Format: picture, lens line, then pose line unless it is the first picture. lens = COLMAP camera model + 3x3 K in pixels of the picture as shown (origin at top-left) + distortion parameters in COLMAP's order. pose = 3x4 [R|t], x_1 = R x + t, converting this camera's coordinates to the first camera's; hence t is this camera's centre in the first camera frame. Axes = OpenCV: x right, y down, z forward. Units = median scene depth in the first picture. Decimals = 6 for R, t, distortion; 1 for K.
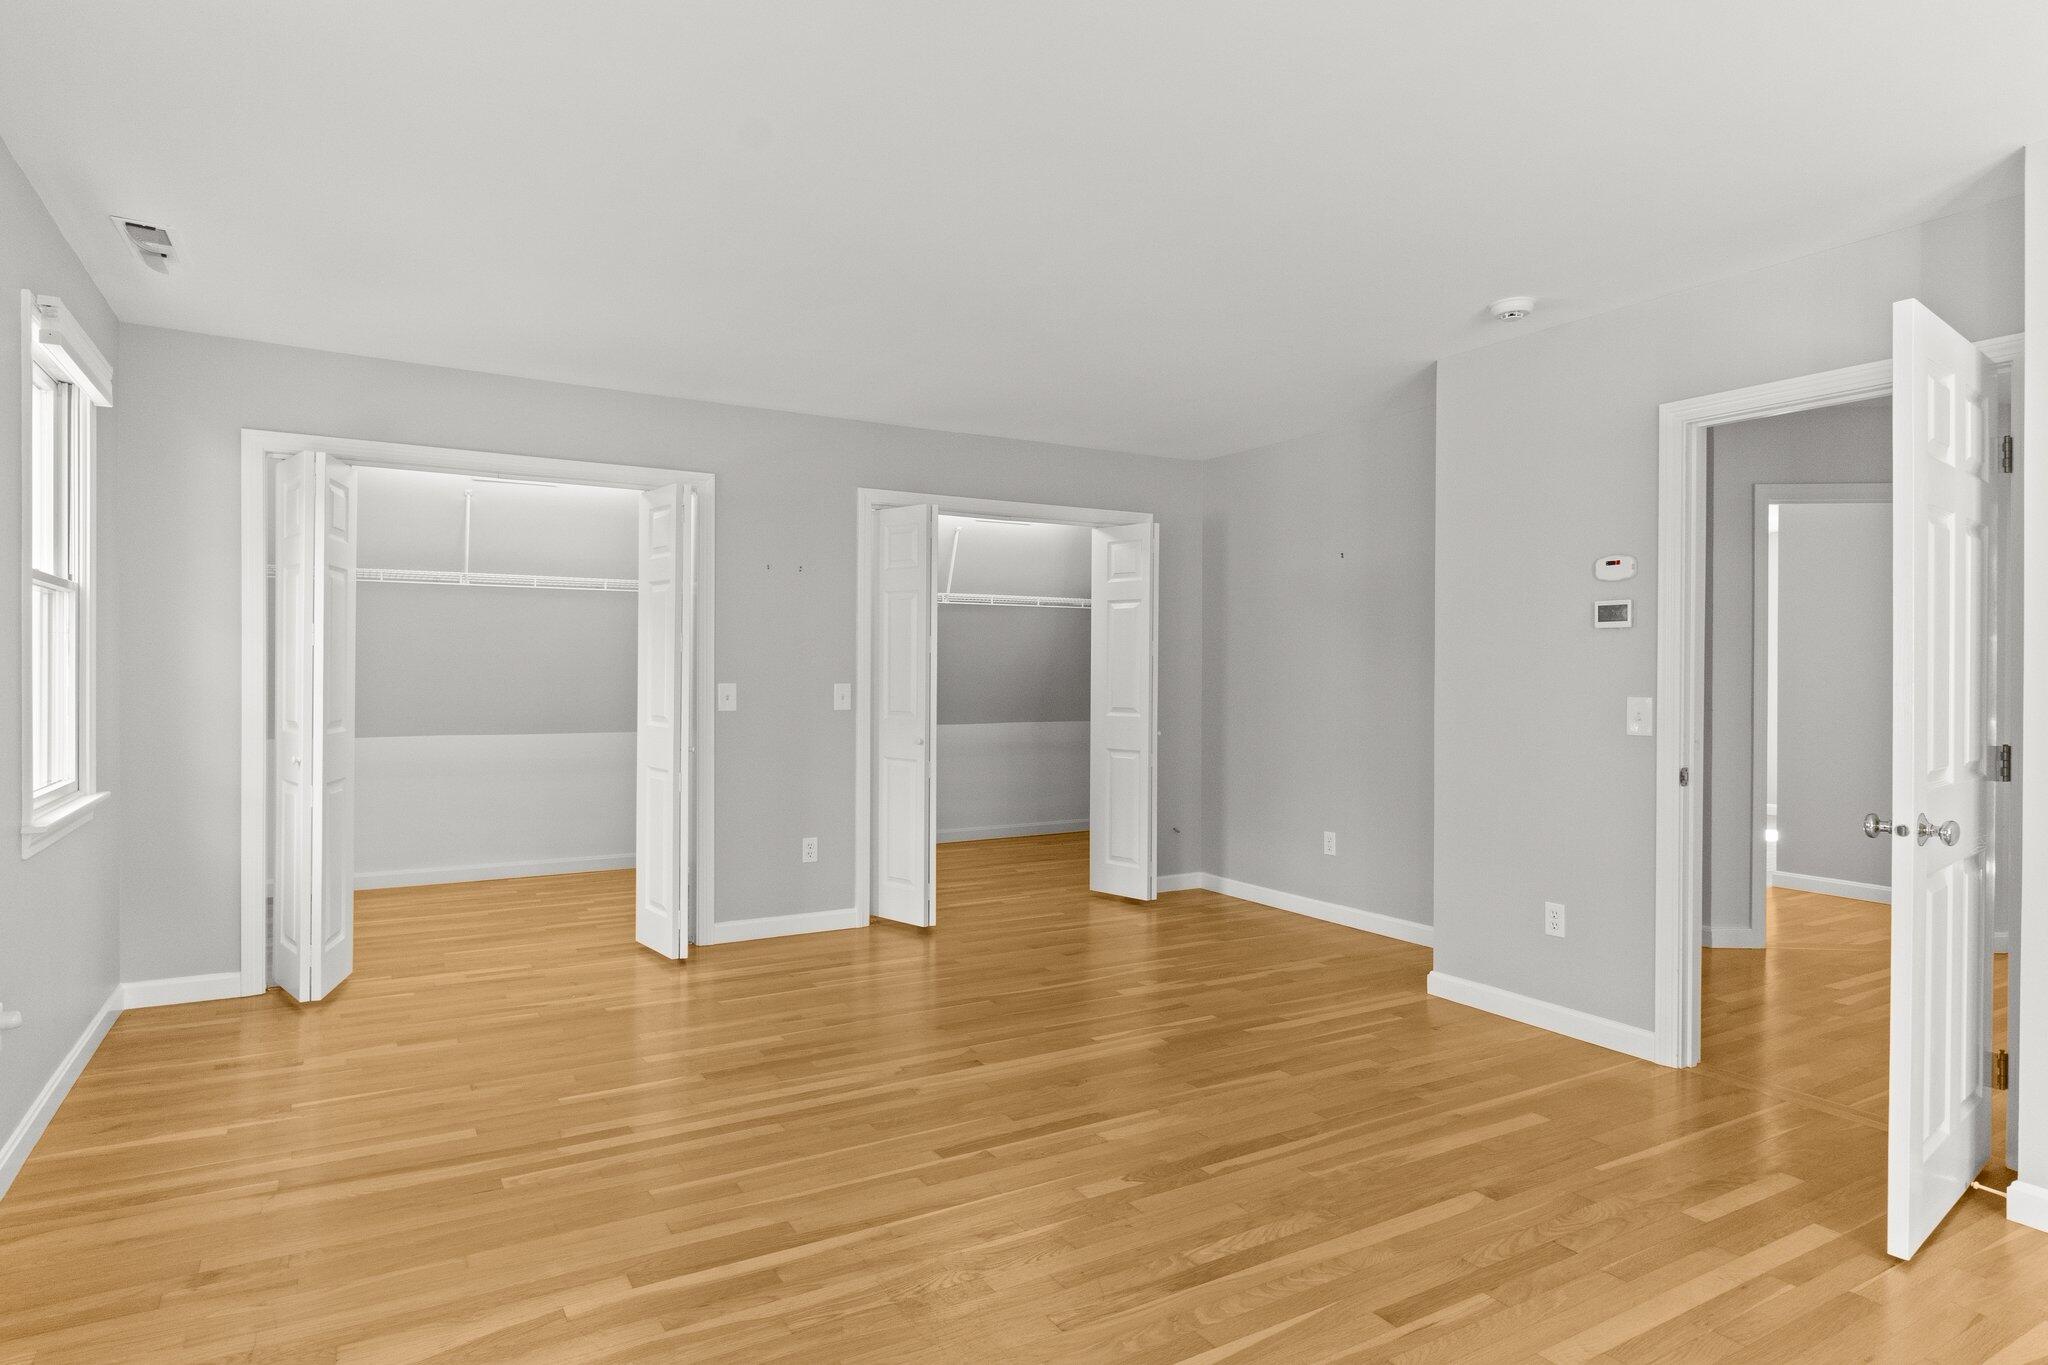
lens RADIAL K [[1164.5, 0, 1021.7], [0, 1164.5, 687.0], [0, 0, 1]] dist [0.005101, 0.000326]
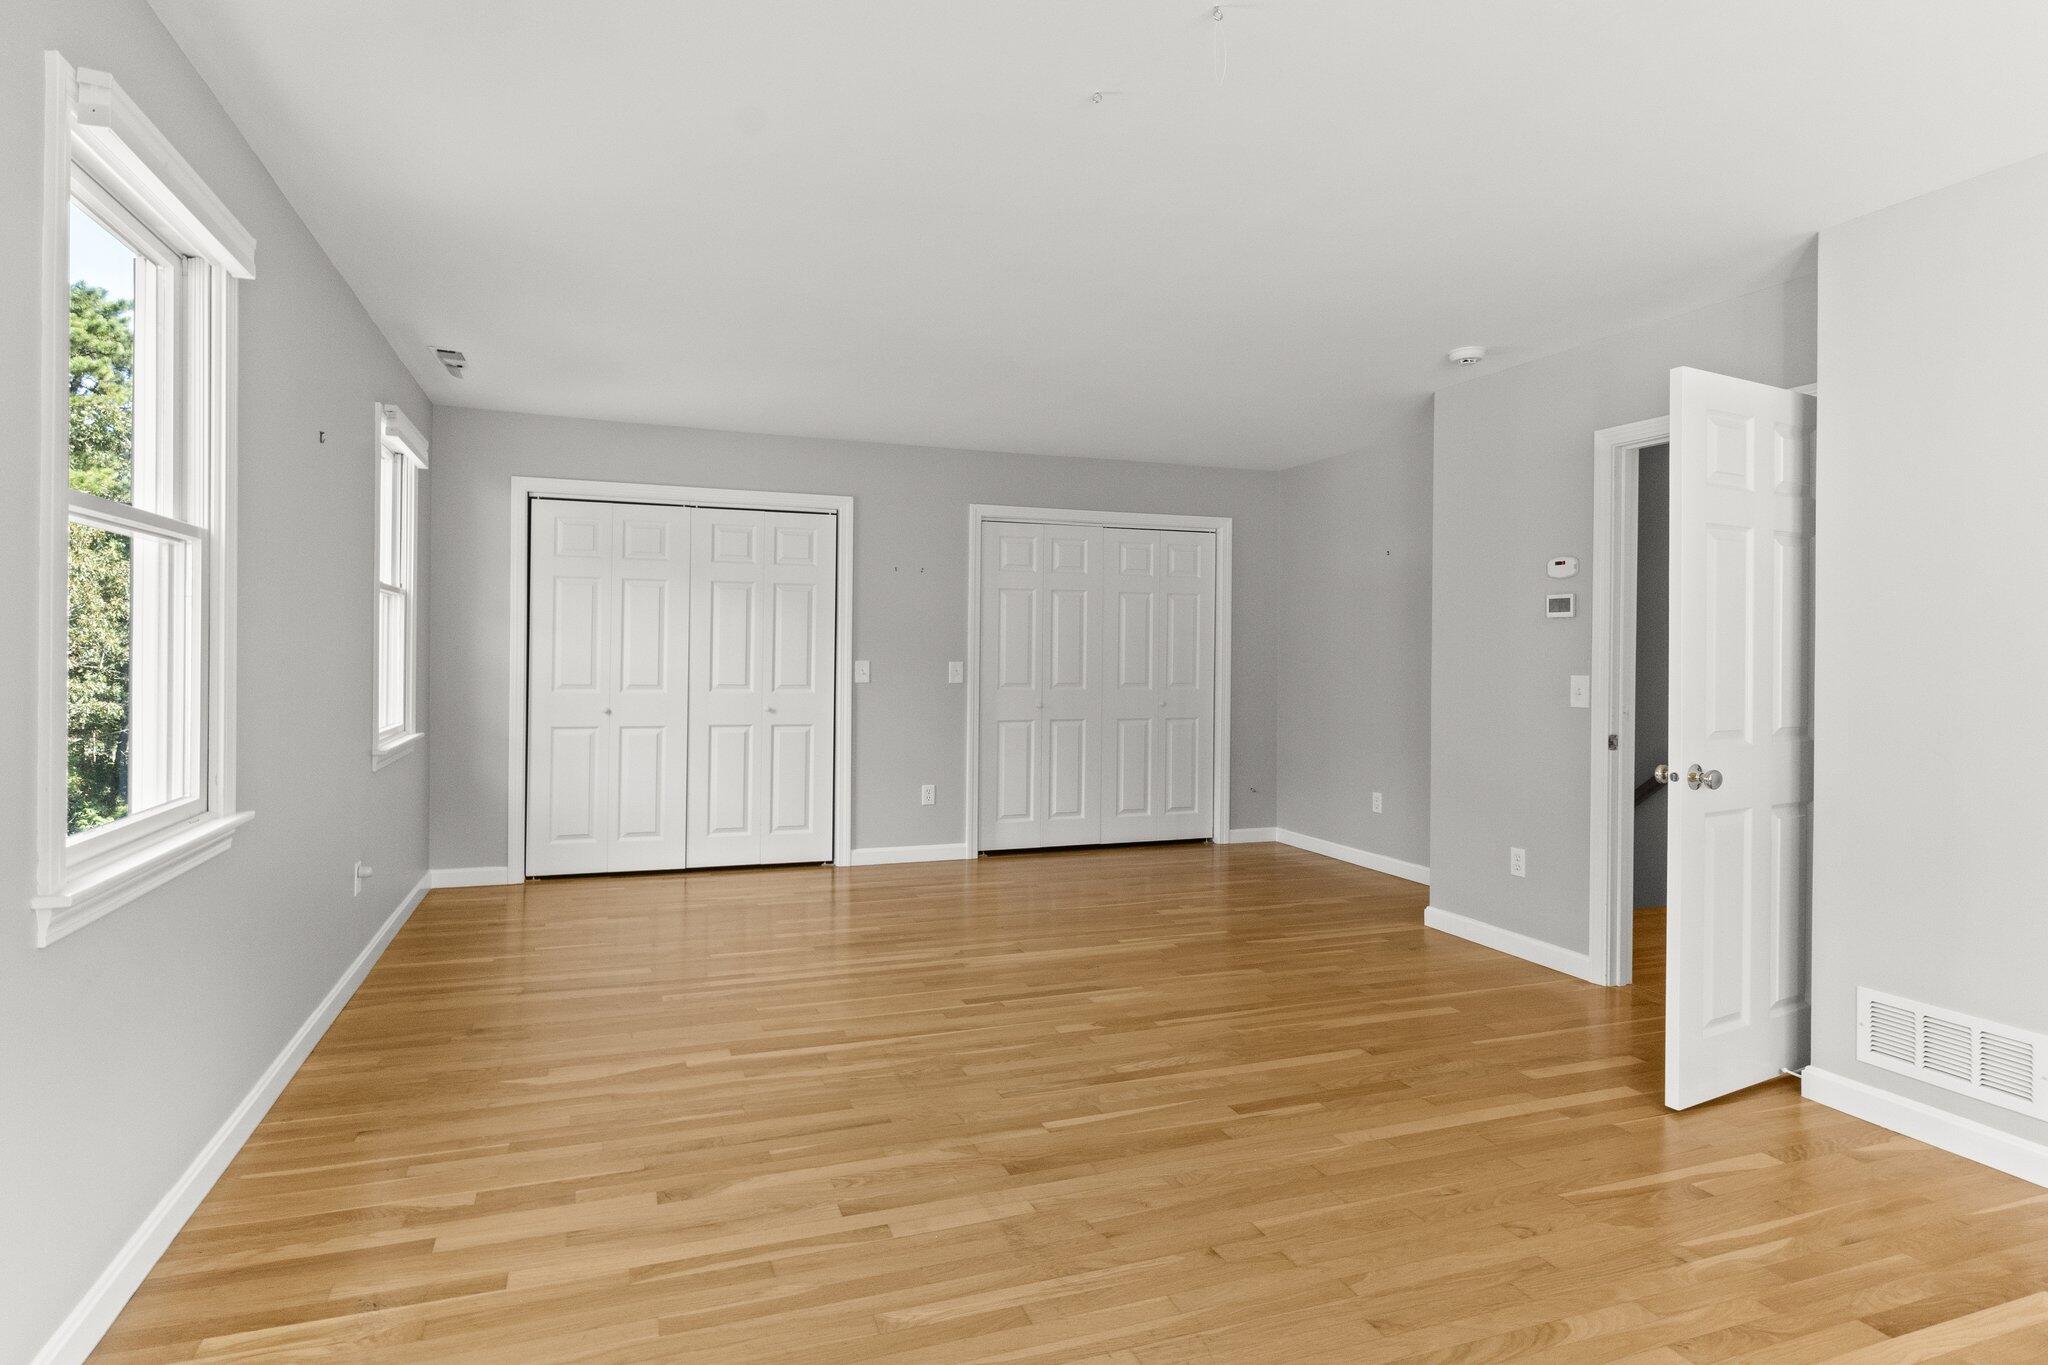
lens RADIAL K [[1077.7, 0, 1028.6], [0, 1077.7, 661.9], [0, 0, 1]] dist [0.003851, 0.001026]
pose [[0.988373, 0.005146, -0.151964, 0.175758], [-0.005847, 0.999974, -0.004166, 0.003237], [0.151938, 0.005007, 0.988377, -0.225160]]
